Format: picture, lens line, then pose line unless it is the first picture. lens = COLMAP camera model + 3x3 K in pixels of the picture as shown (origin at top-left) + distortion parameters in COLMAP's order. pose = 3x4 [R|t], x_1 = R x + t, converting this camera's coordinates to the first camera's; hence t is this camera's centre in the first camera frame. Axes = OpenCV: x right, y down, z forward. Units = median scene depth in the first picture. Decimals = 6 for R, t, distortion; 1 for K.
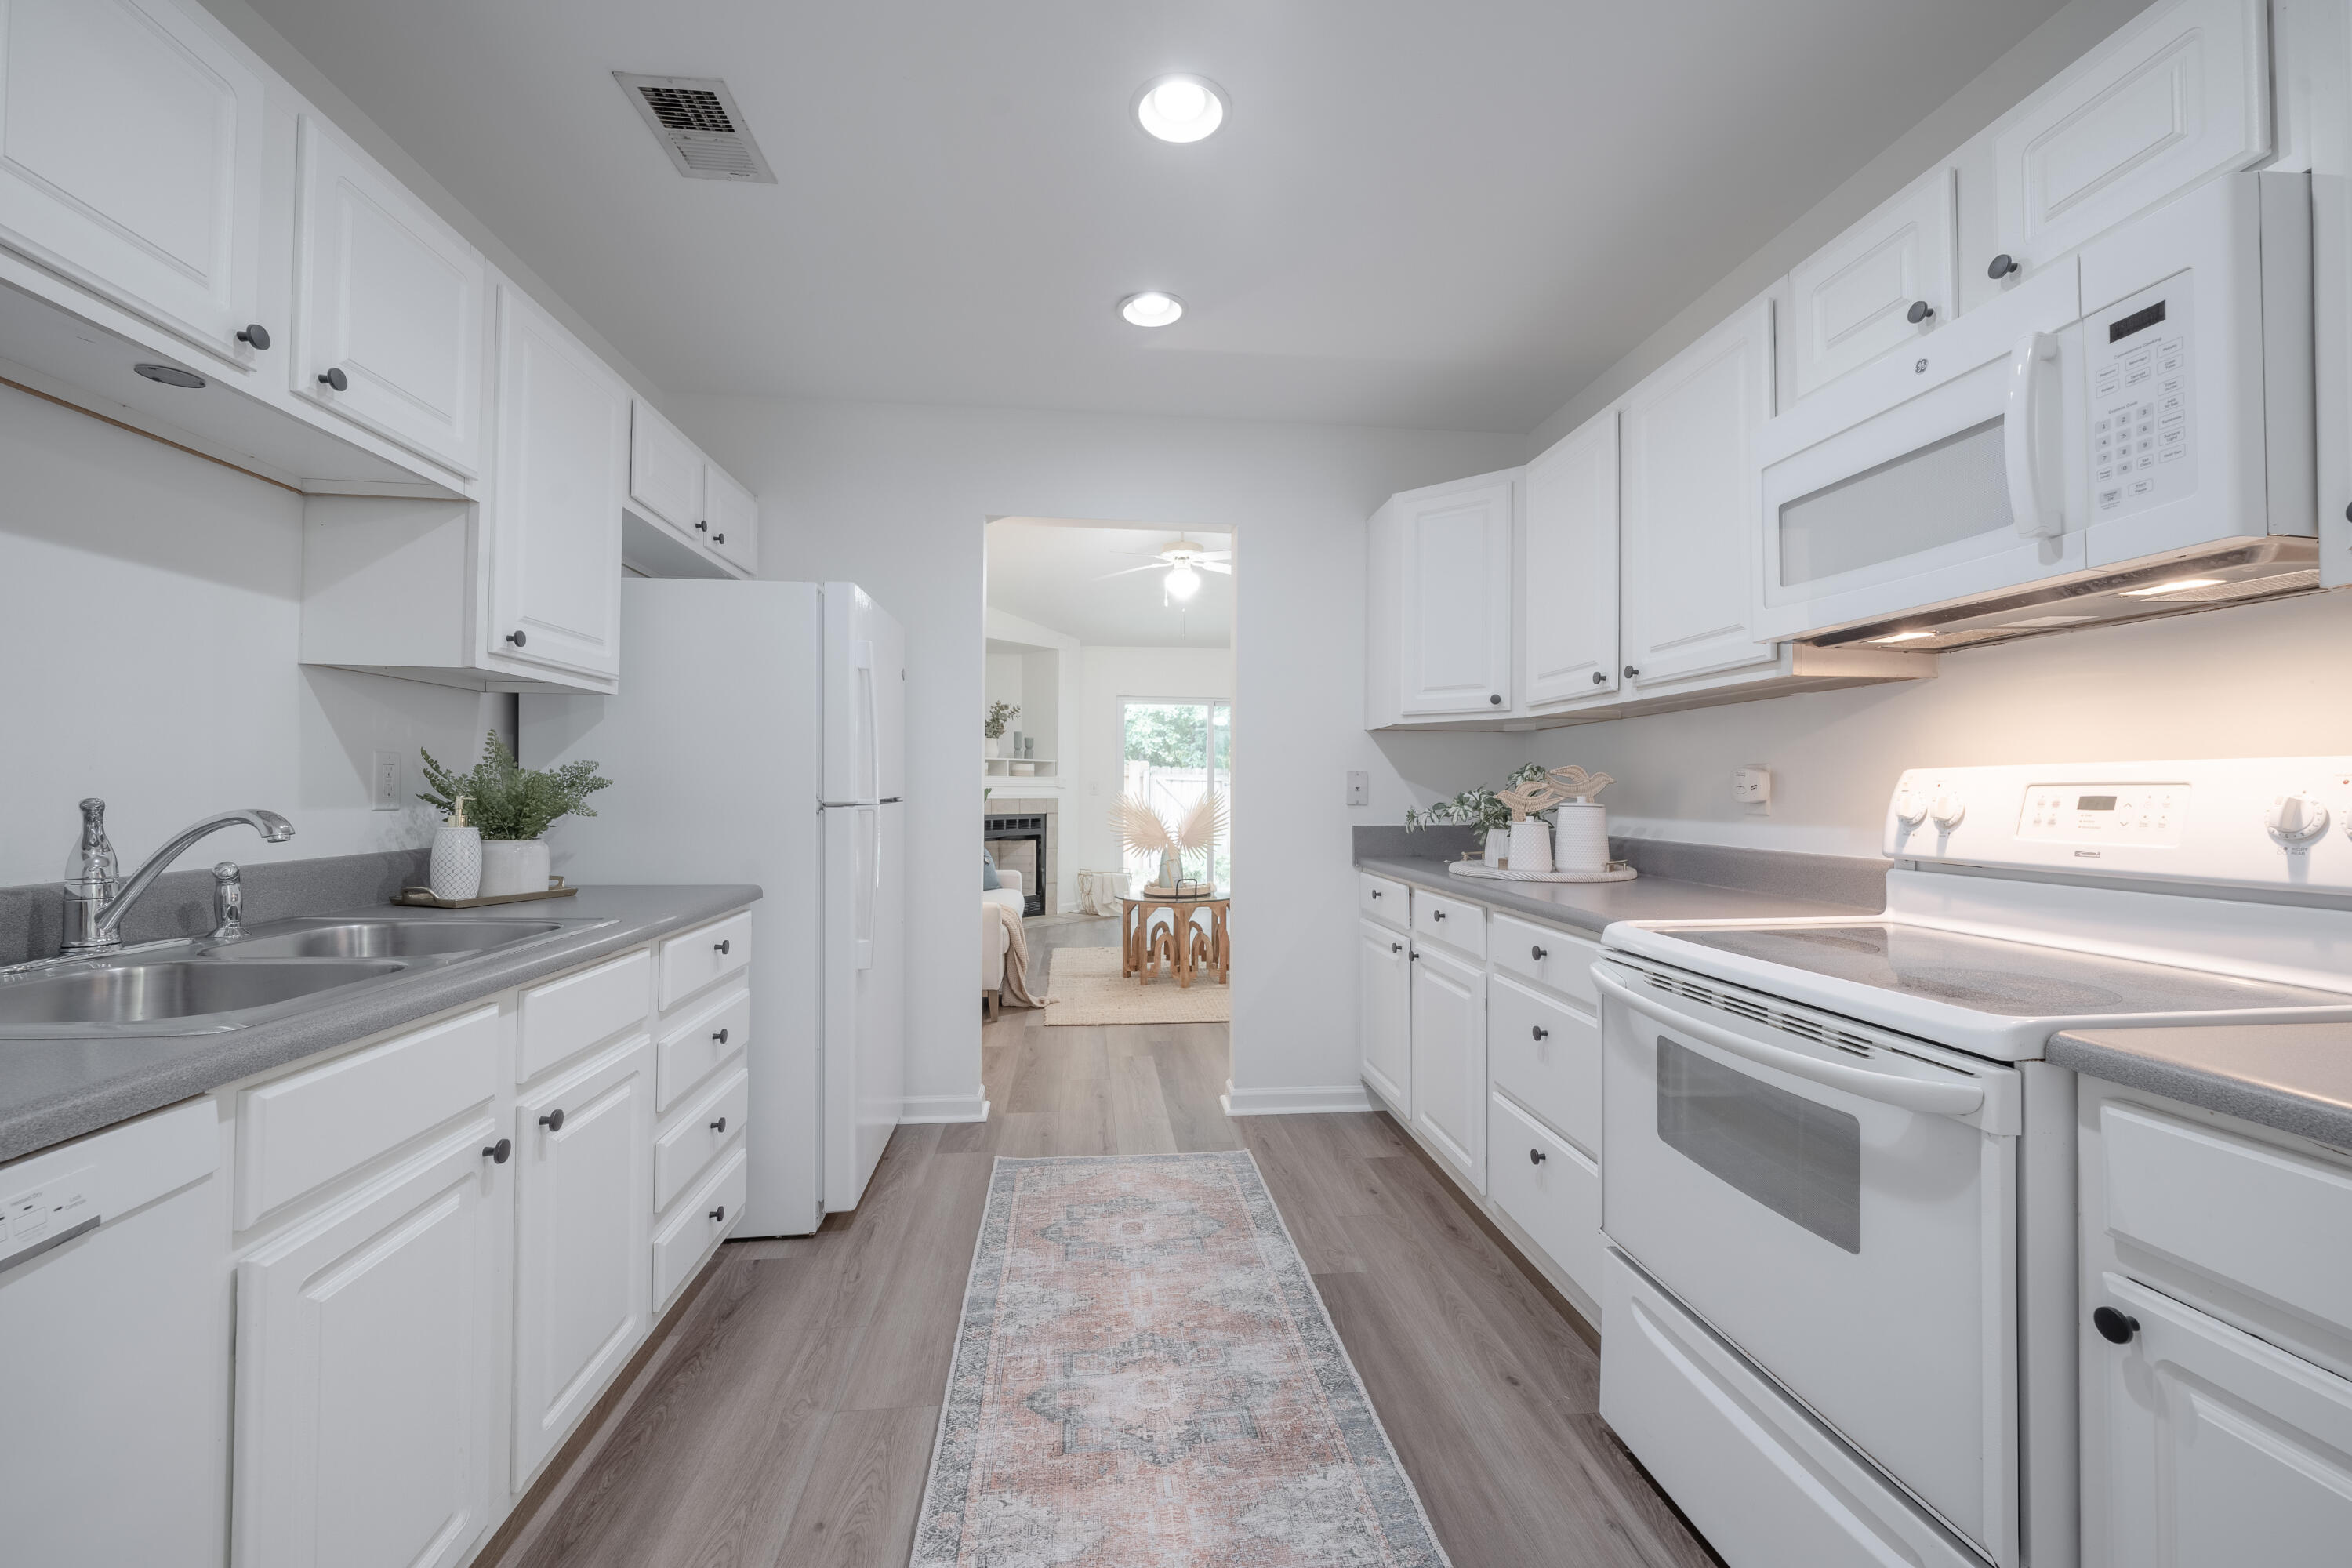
lens RADIAL K [[973.2, 0, 1180.6], [0, 973.2, 777.6], [0, 0, 1]] dist [-0.004232, 0.000127]
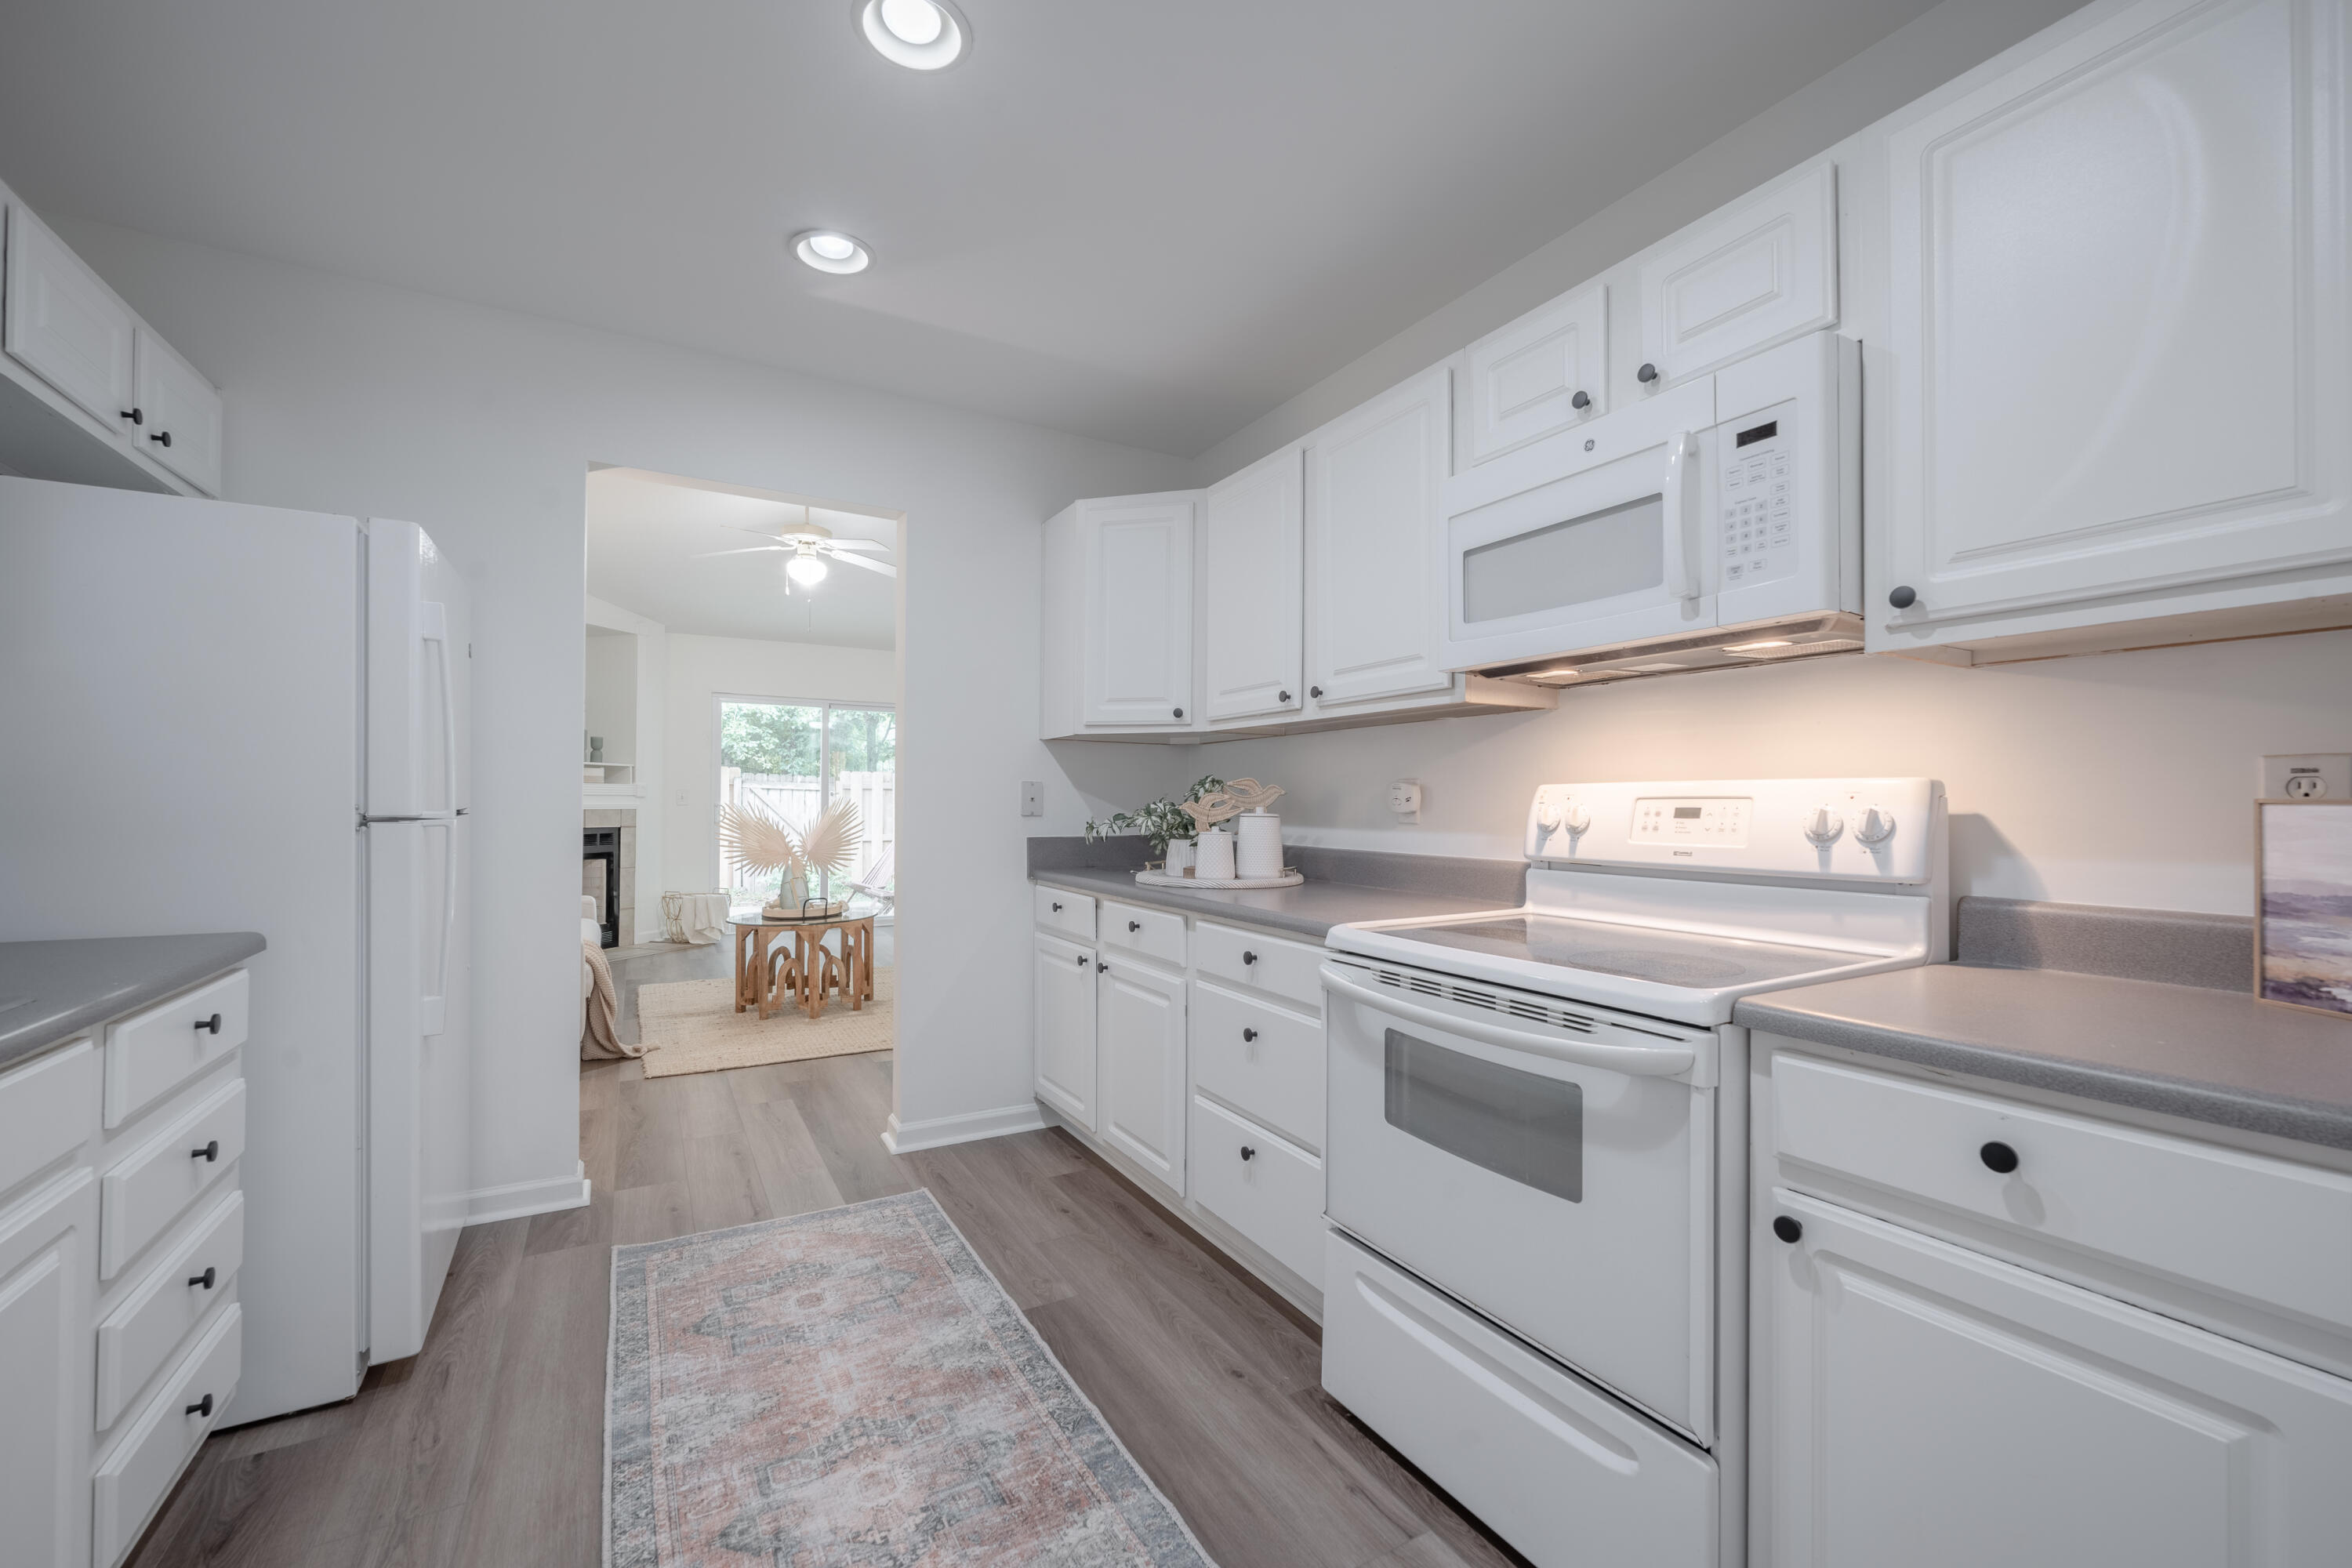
lens RADIAL K [[973.2, 0, 1200.0], [0, 973.2, 798.2], [0, 0, 1]] dist [-0.004232, 0.000127]
pose [[0.910972, 0.003383, 0.412454, -0.110403], [-0.007753, 0.999930, 0.008922, 0.000378], [-0.412395, -0.011326, 0.910935, 0.075156]]
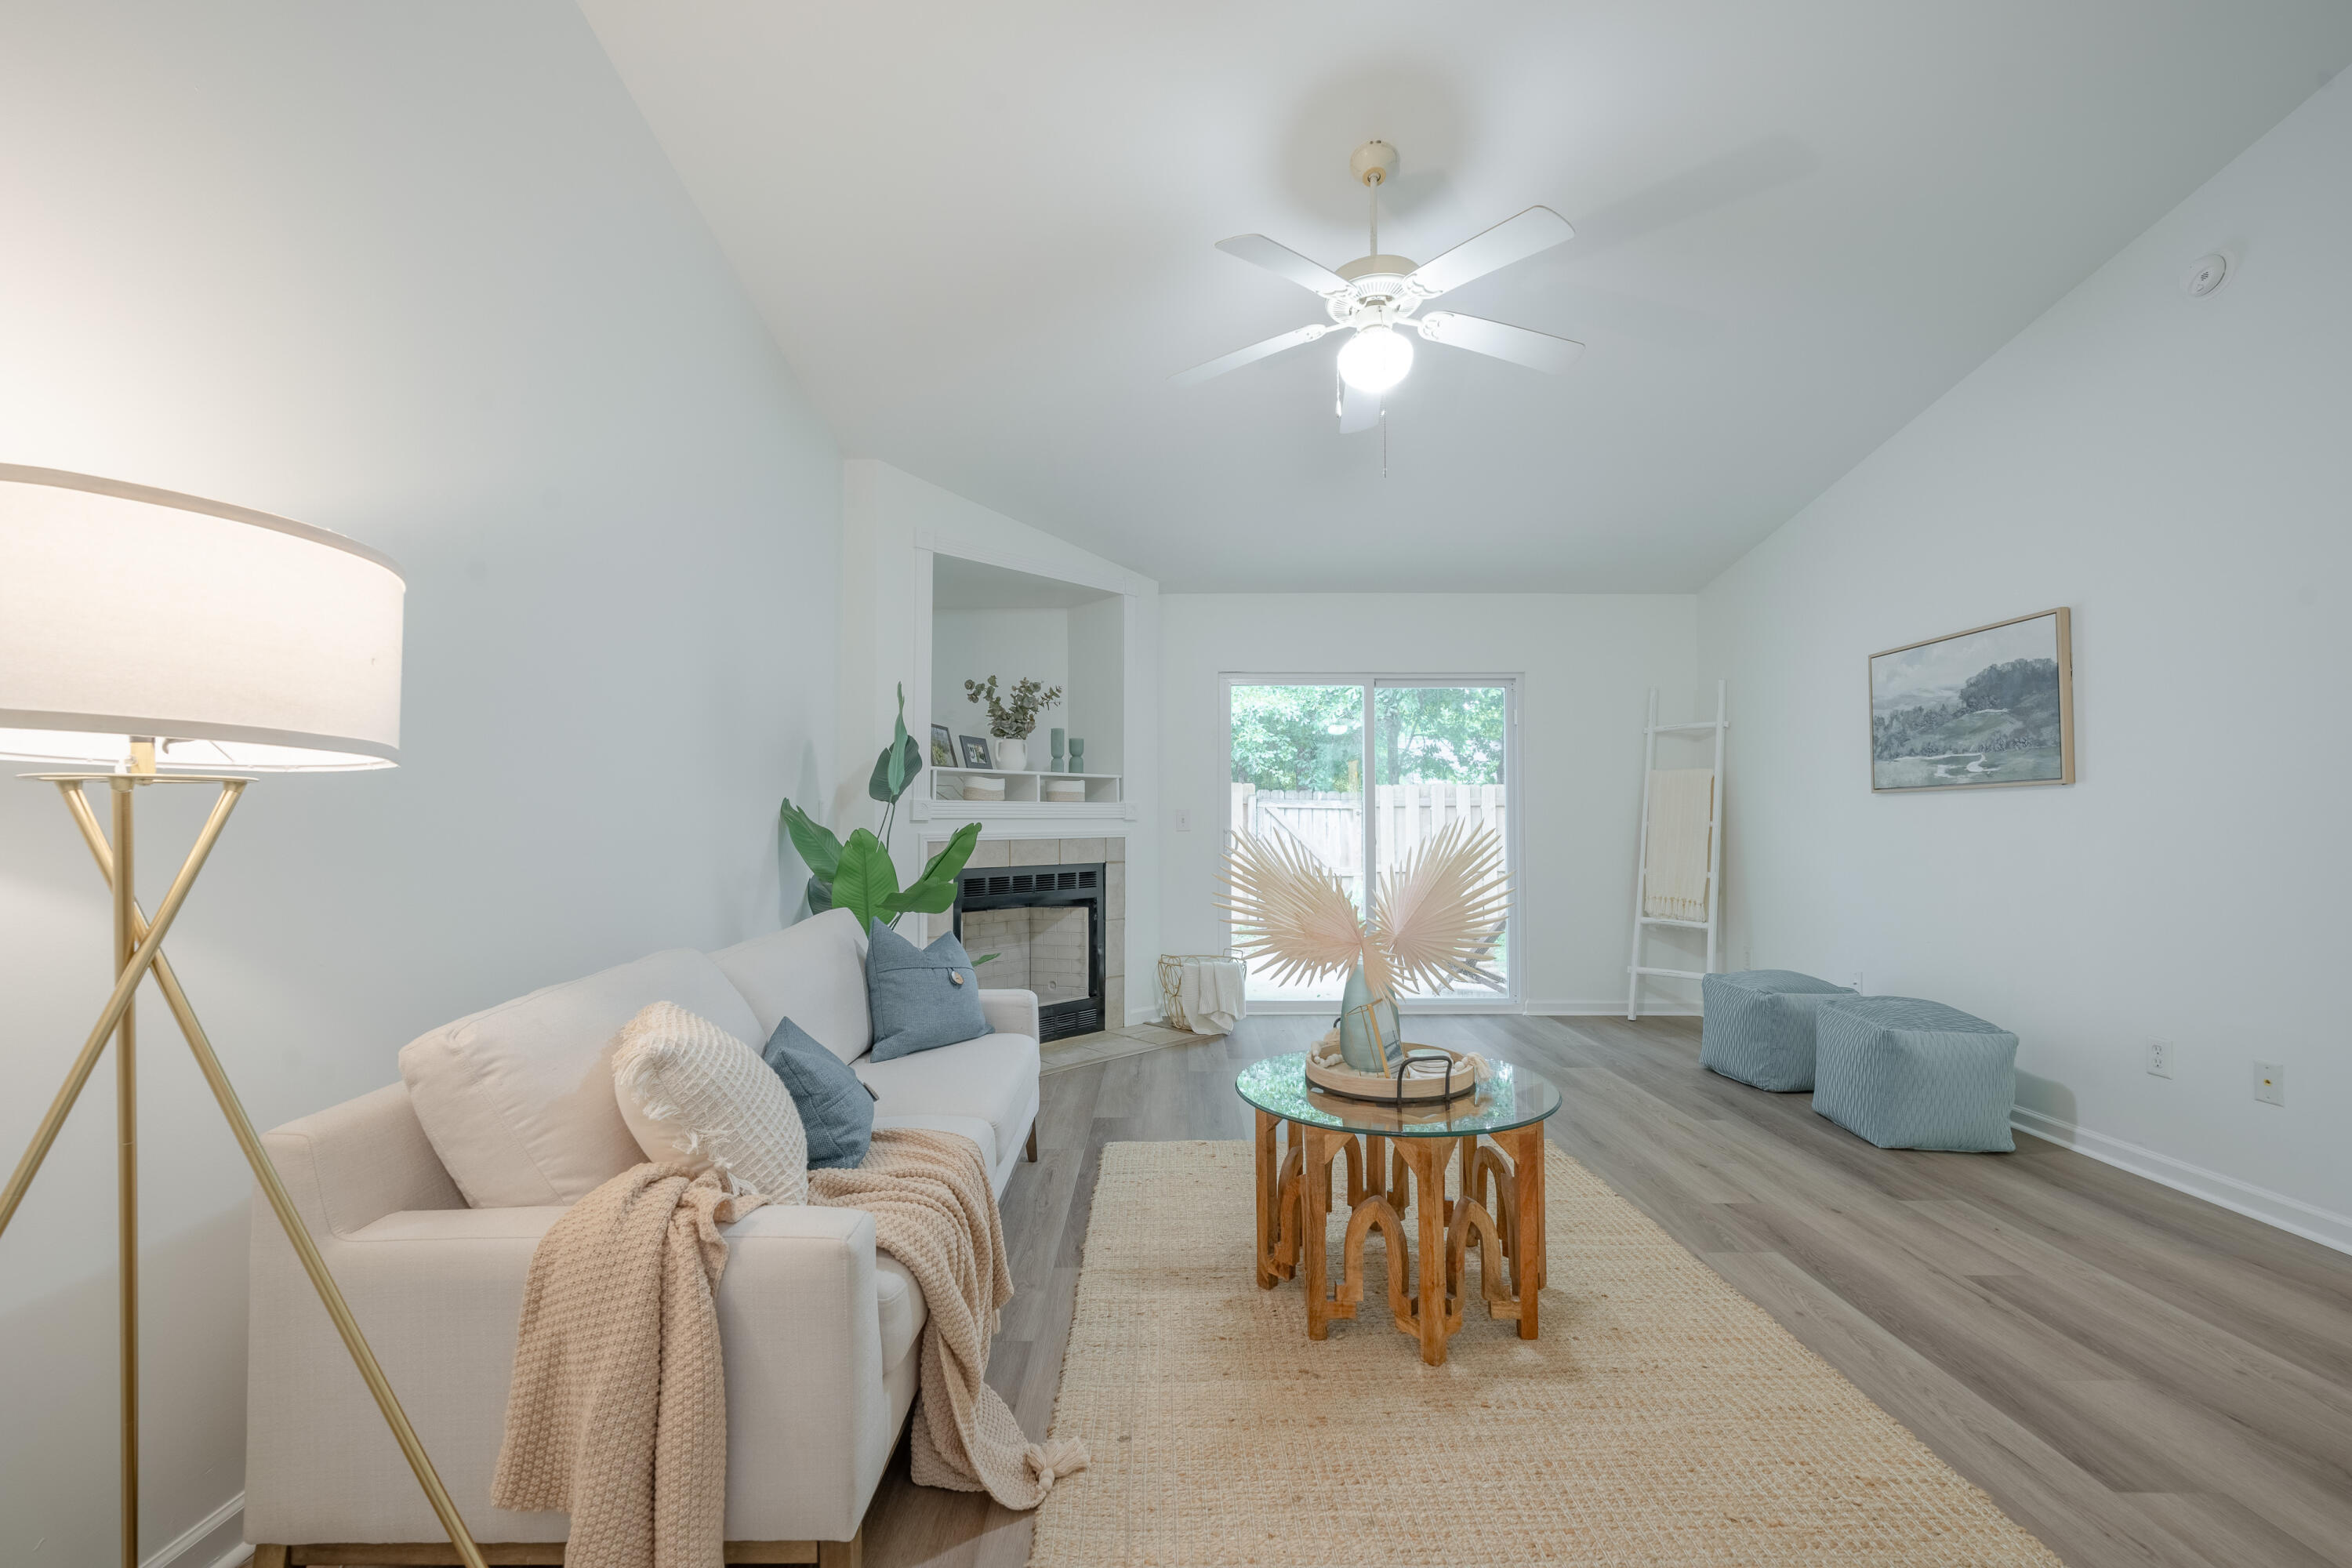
lens RADIAL K [[973.2, 0, 1195.8], [0, 973.2, 798.1], [0, 0, 1]] dist [-0.004232, 0.000127]
pose [[0.997119, -0.007556, -0.075481, -0.145909], [0.006732, 0.999915, -0.011166, 0.014909], [0.075559, 0.010626, 0.997085, 1.632399]]
